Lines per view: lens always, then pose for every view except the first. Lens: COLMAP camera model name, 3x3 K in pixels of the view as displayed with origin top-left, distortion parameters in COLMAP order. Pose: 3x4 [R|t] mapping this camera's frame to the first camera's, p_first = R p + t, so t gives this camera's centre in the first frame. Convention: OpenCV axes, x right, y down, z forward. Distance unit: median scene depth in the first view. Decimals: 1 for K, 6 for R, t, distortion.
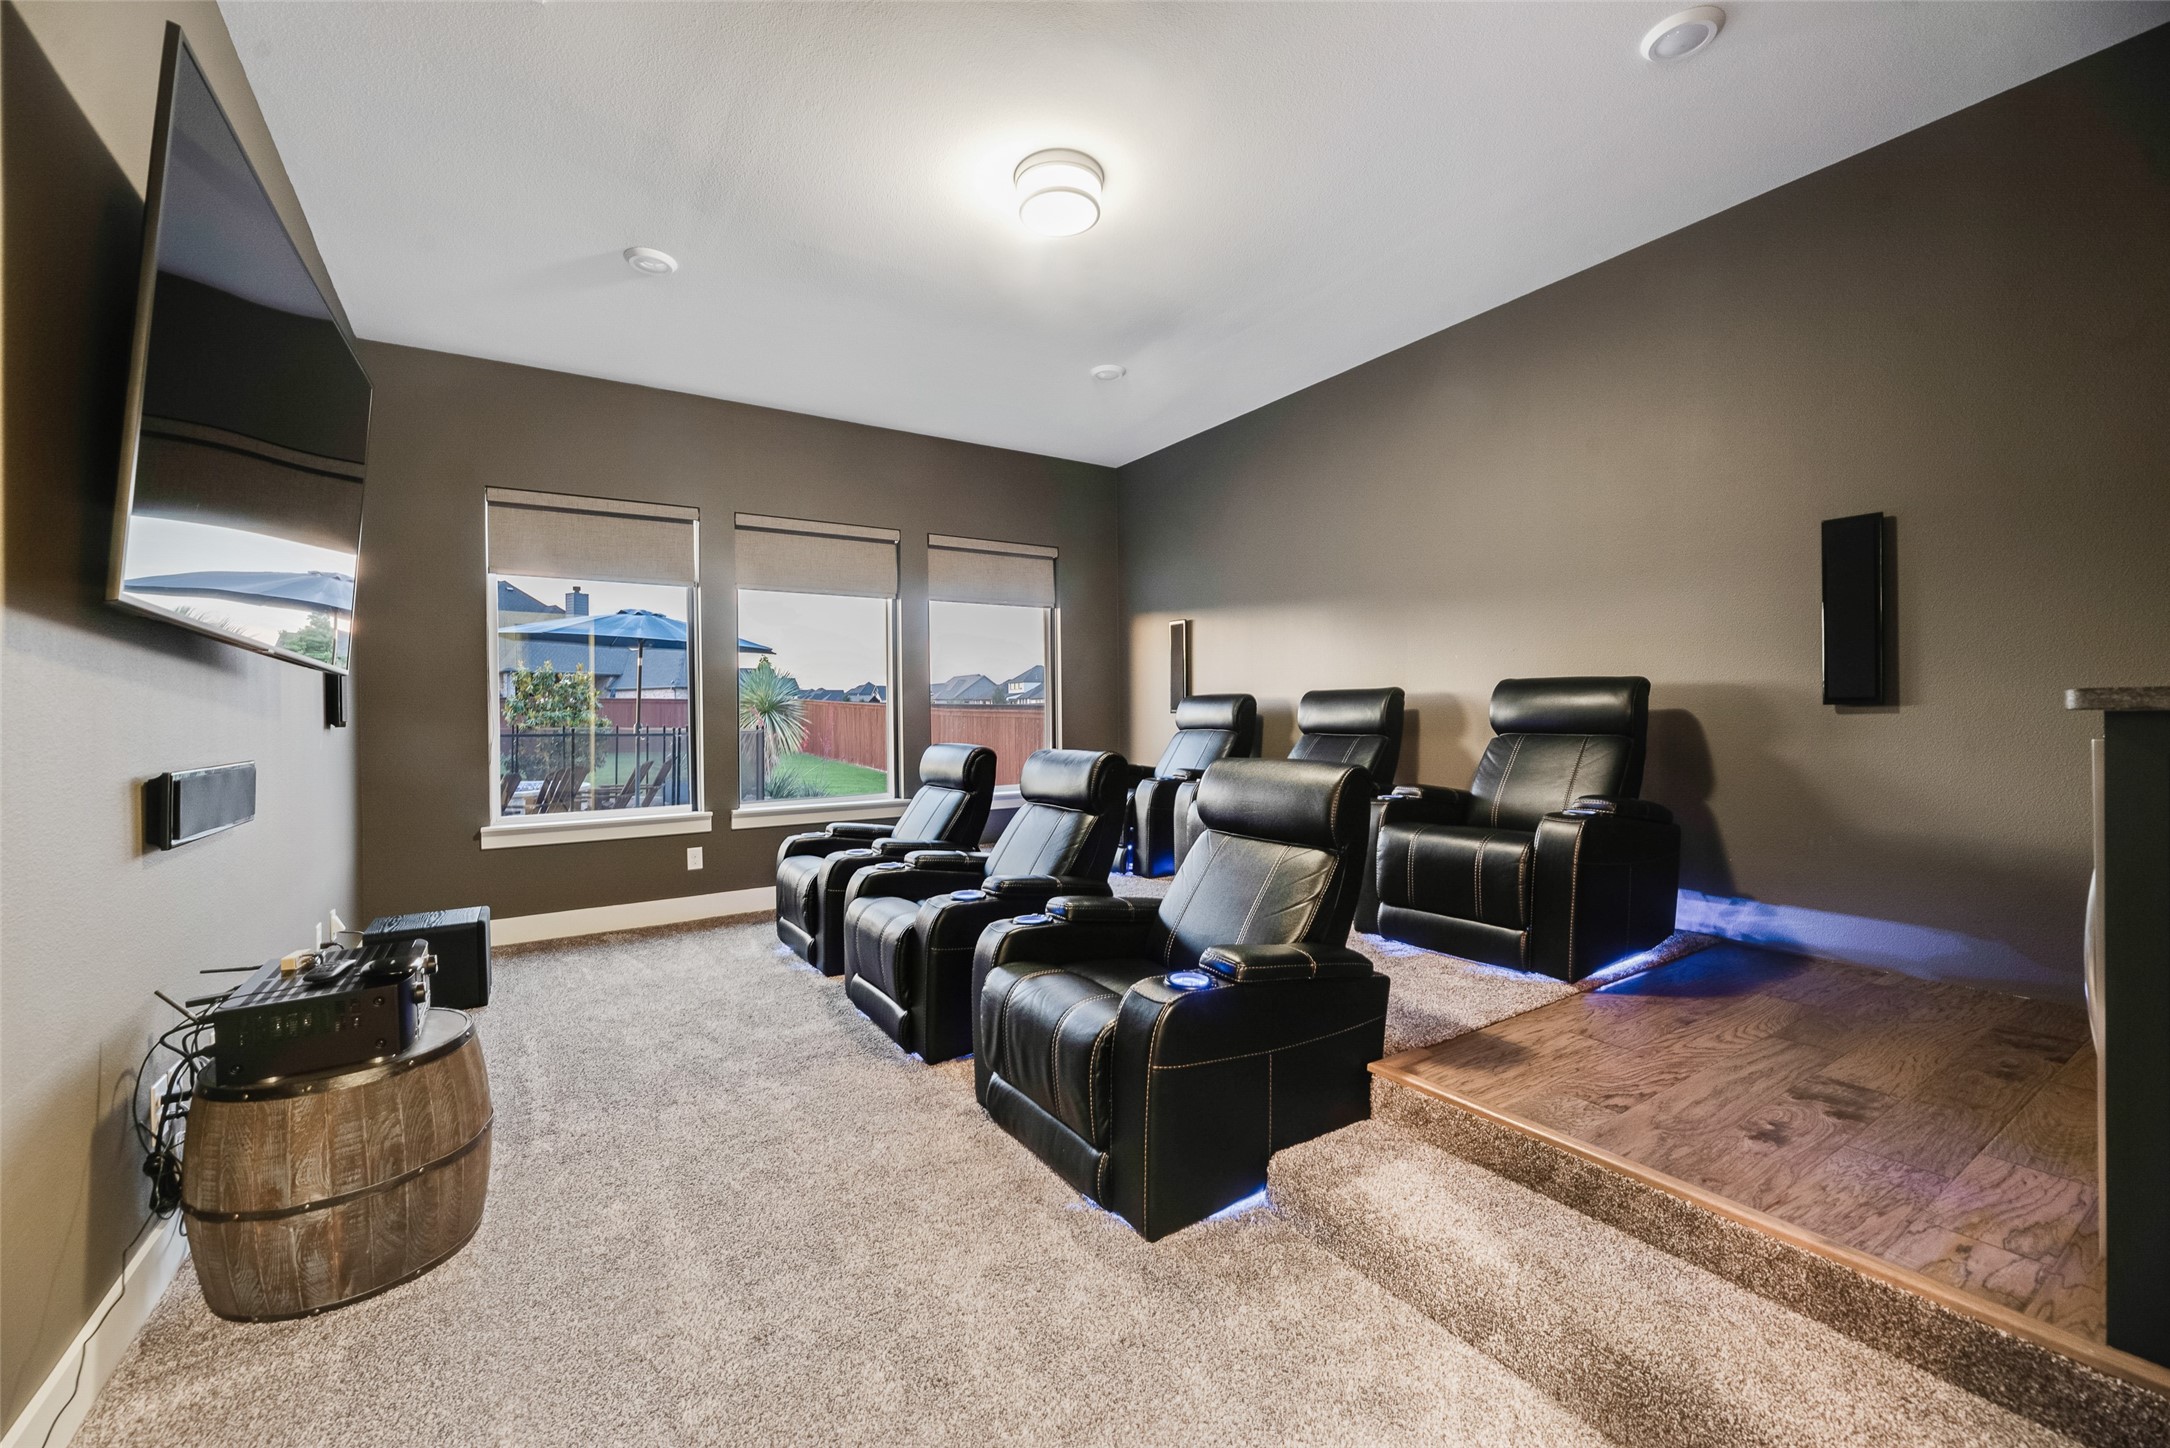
lens RADIAL K [[863.8, 0, 1085.0], [0, 863.8, 724.0], [0, 0, 1]] dist [0.000857, -0.000004]
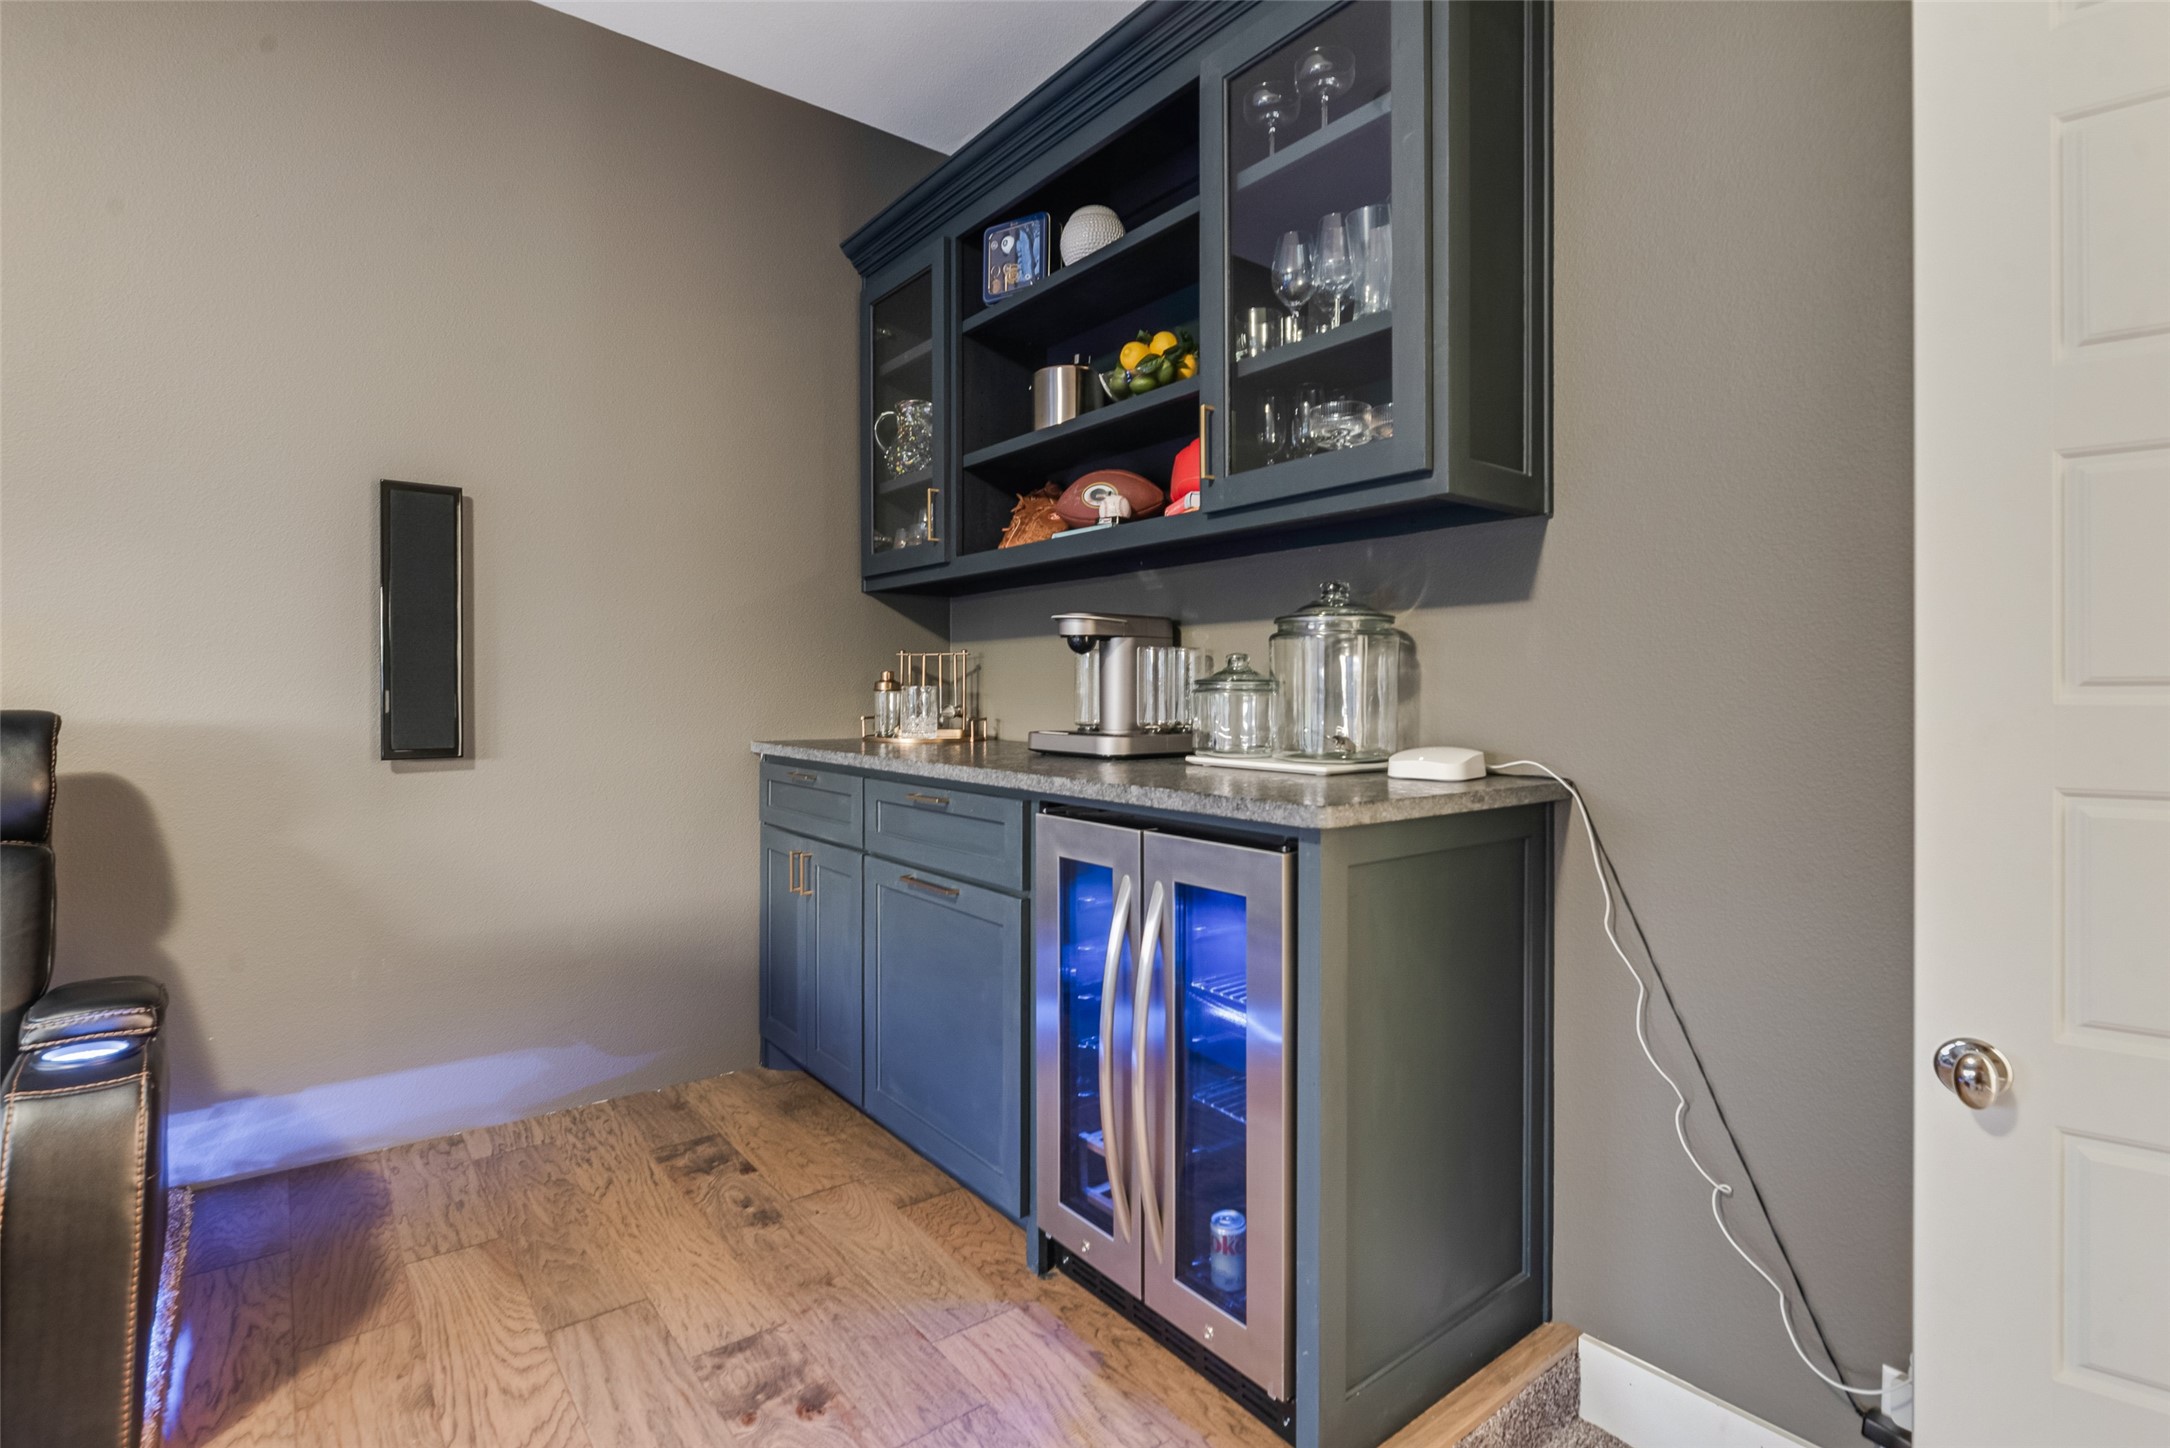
lens RADIAL K [[1031.6, 0, 1085.0], [0, 1031.6, 724.0], [0, 0, 1]] dist [-0.002531, -0.000497]
pose [[-0.089971, -0.014061, 0.995845, 0.047370], [0.010622, 0.999830, 0.015077, -0.063646], [-0.995888, 0.011935, -0.089806, 0.624776]]
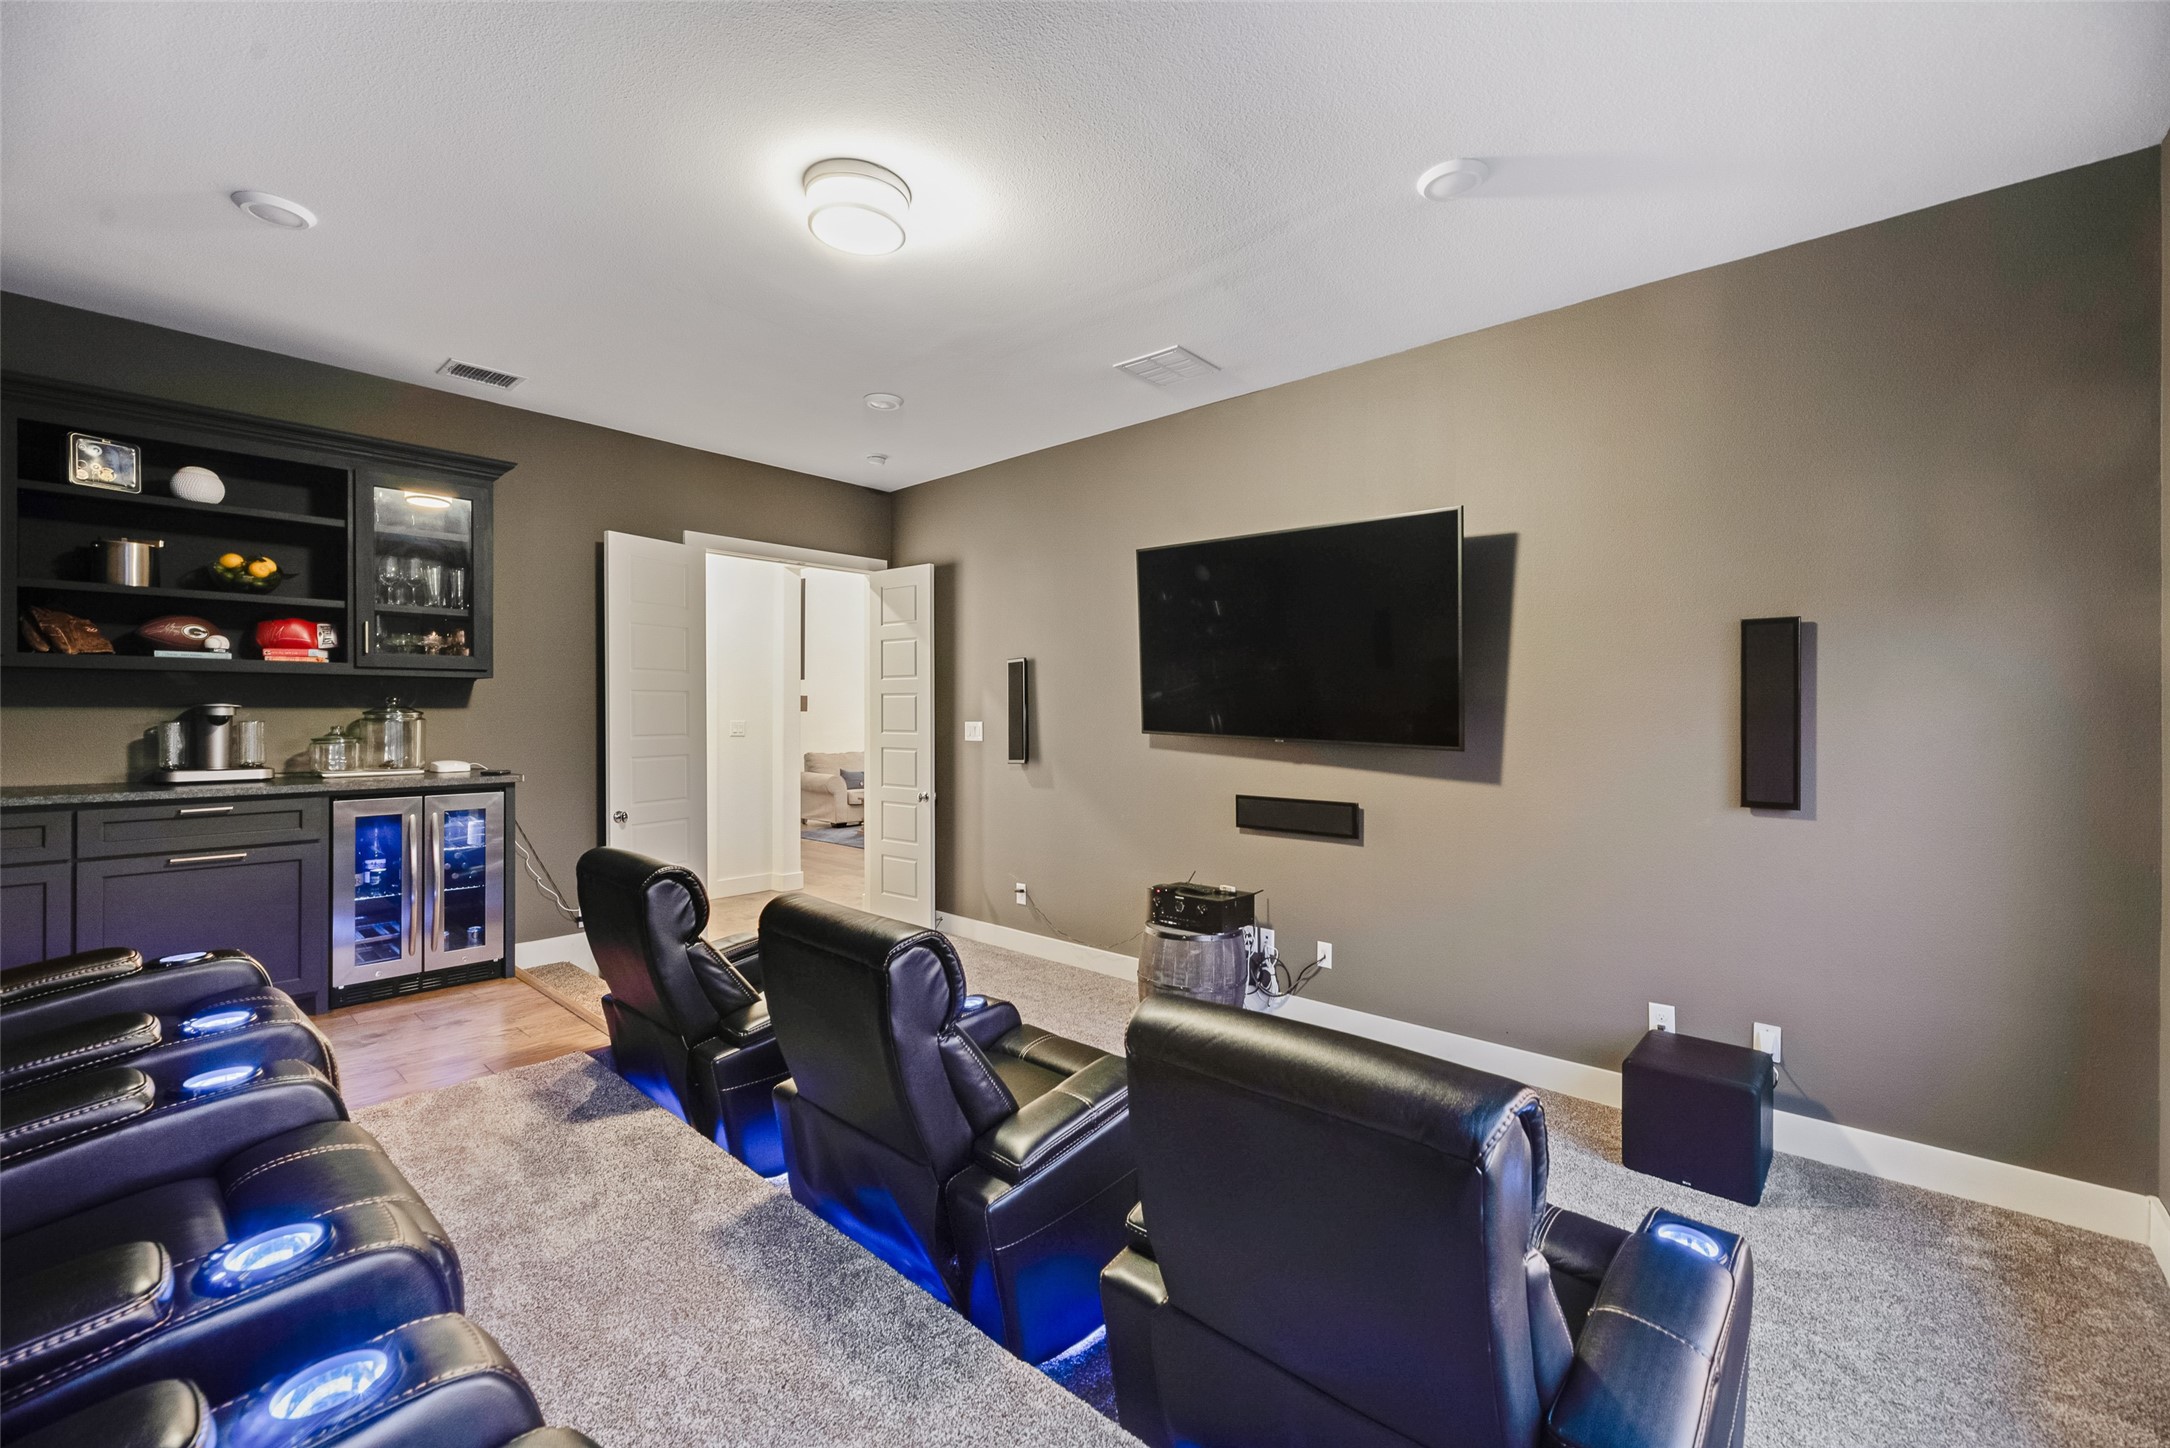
lens RADIAL K [[863.8, 0, 1085.0], [0, 863.8, 724.0], [0, 0, 1]] dist [0.000857, -0.000004]
pose [[-0.956758, 0.013364, -0.290579, 0.030037], [0.008342, 0.999794, 0.018513, -0.138138], [0.290767, 0.015289, -0.956672, 2.542644]]
